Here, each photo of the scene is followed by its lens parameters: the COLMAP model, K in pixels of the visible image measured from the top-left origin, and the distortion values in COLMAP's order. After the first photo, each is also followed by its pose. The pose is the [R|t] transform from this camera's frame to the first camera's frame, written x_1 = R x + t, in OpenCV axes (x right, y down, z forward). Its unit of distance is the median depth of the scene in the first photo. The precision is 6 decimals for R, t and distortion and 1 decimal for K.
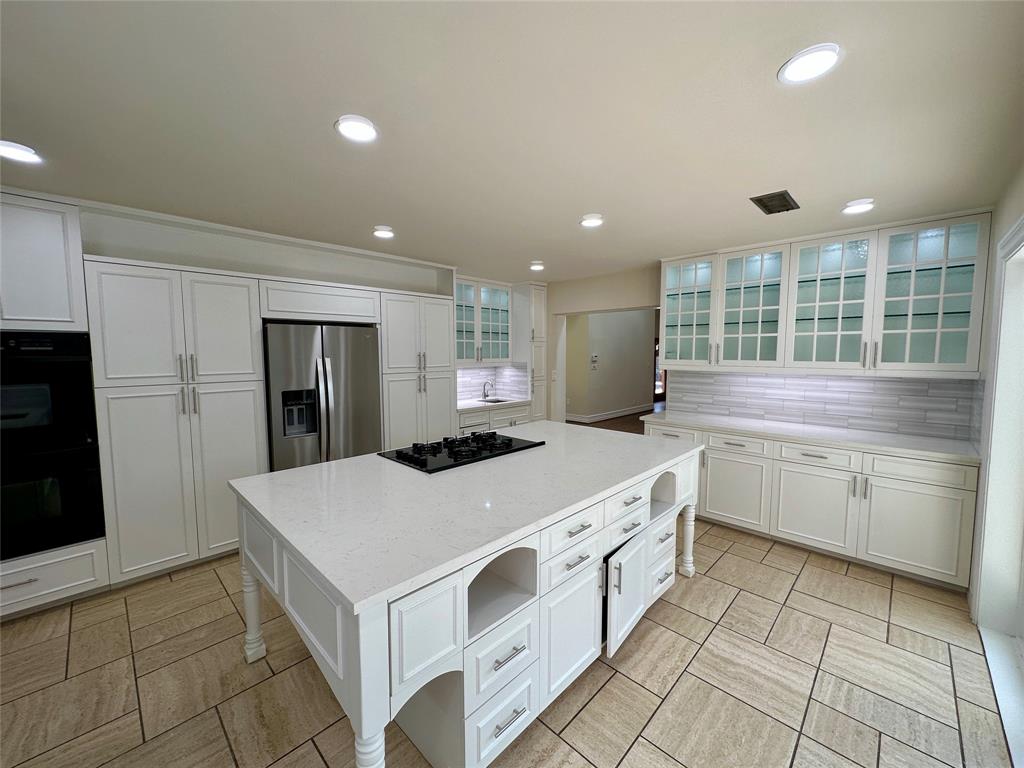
lens RADIAL K [[406.2, 0, 510.9], [0, 406.2, 383.4], [0, 0, 1]] dist [-0.001040, -0.000317]
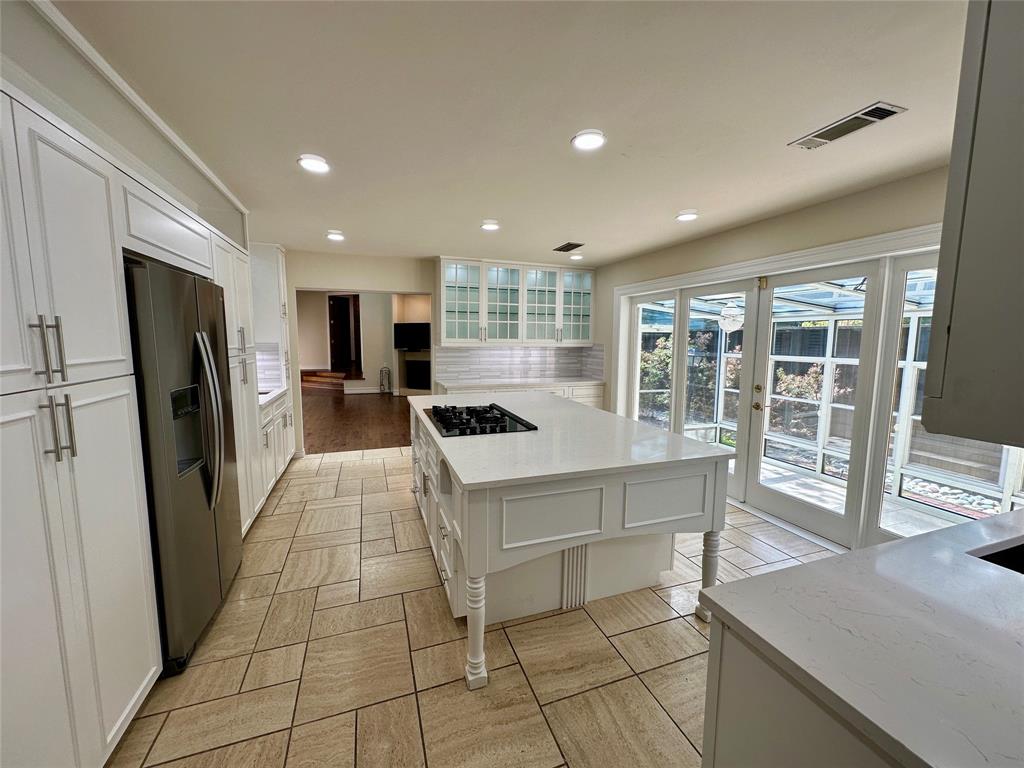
lens RADIAL K [[406.2, 0, 510.9], [0, 406.2, 383.4], [0, 0, 1]] dist [-0.001040, -0.000317]
pose [[0.440379, -0.095053, 0.892766, -0.790023], [0.061322, 0.995242, 0.075715, -0.004669], [-0.895715, 0.021403, 0.444112, 0.331479]]
